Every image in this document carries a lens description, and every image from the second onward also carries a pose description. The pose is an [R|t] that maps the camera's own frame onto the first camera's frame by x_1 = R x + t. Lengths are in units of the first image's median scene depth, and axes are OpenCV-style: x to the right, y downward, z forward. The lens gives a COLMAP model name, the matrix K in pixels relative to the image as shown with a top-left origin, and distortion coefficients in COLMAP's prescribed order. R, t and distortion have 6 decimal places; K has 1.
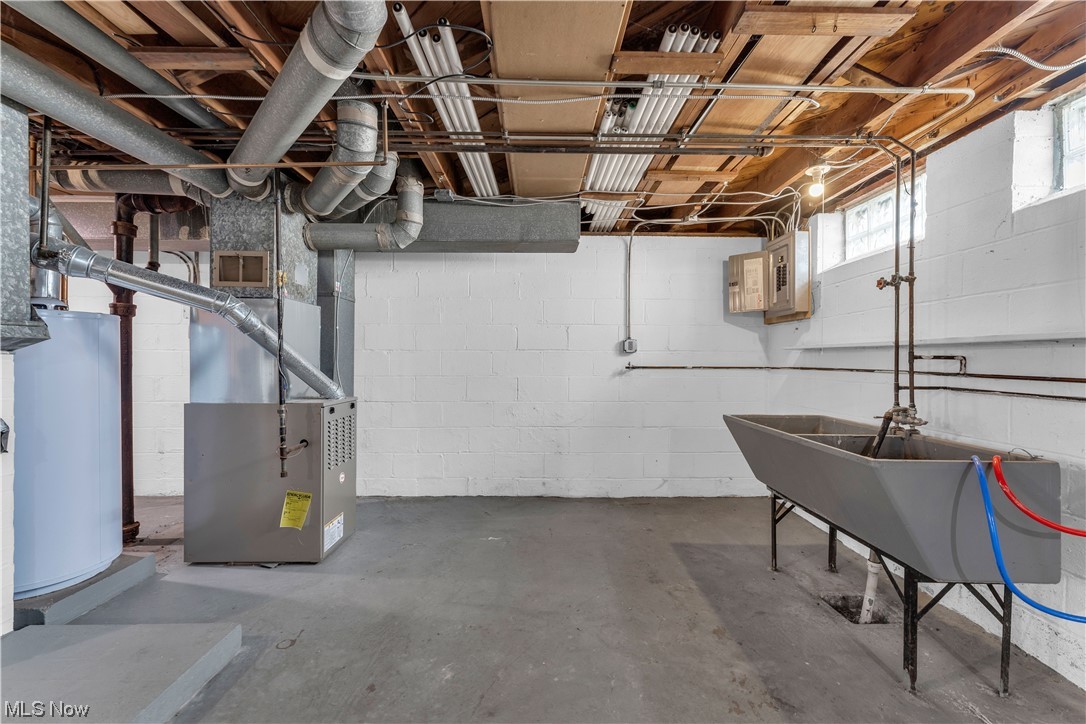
lens RADIAL K [[444.2, 0, 543.7], [0, 444.2, 359.7], [0, 0, 1]] dist [0.001588, -0.000542]
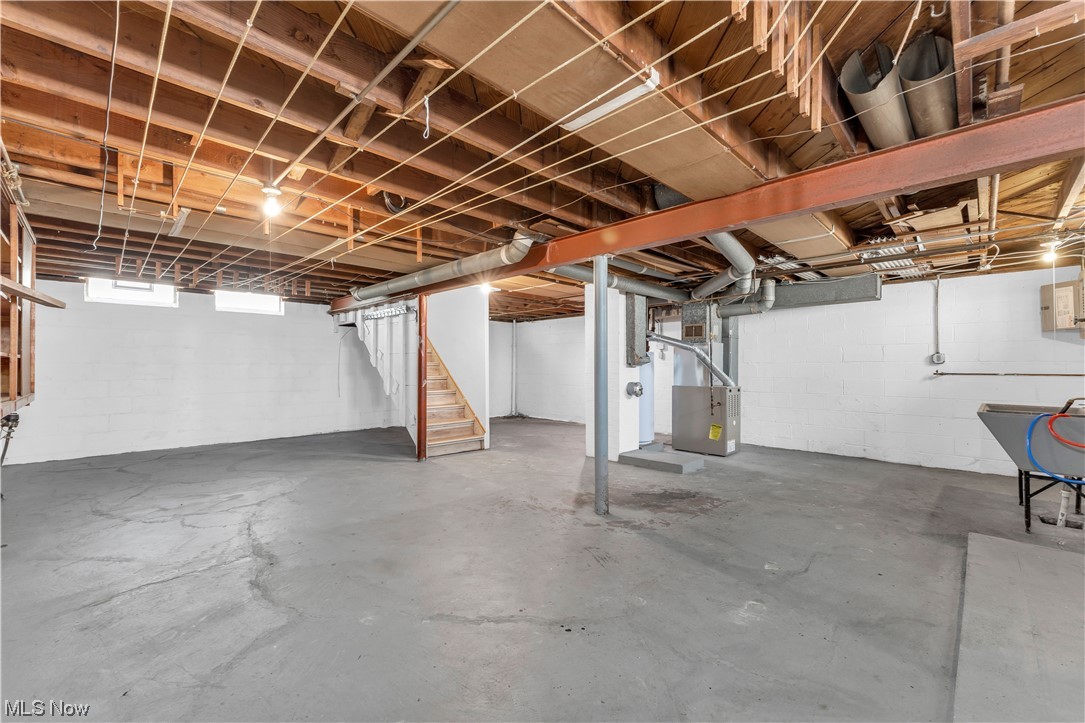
lens RADIAL K [[443.8, 0, 541.7], [0, 443.8, 364.4], [0, 0, 1]] dist [0.001588, -0.000542]
pose [[0.702339, -0.005988, -0.711817, 0.413473], [-0.000910, 0.999956, -0.009310, 0.002439], [0.711842, 0.007187, 0.702303, -1.151035]]
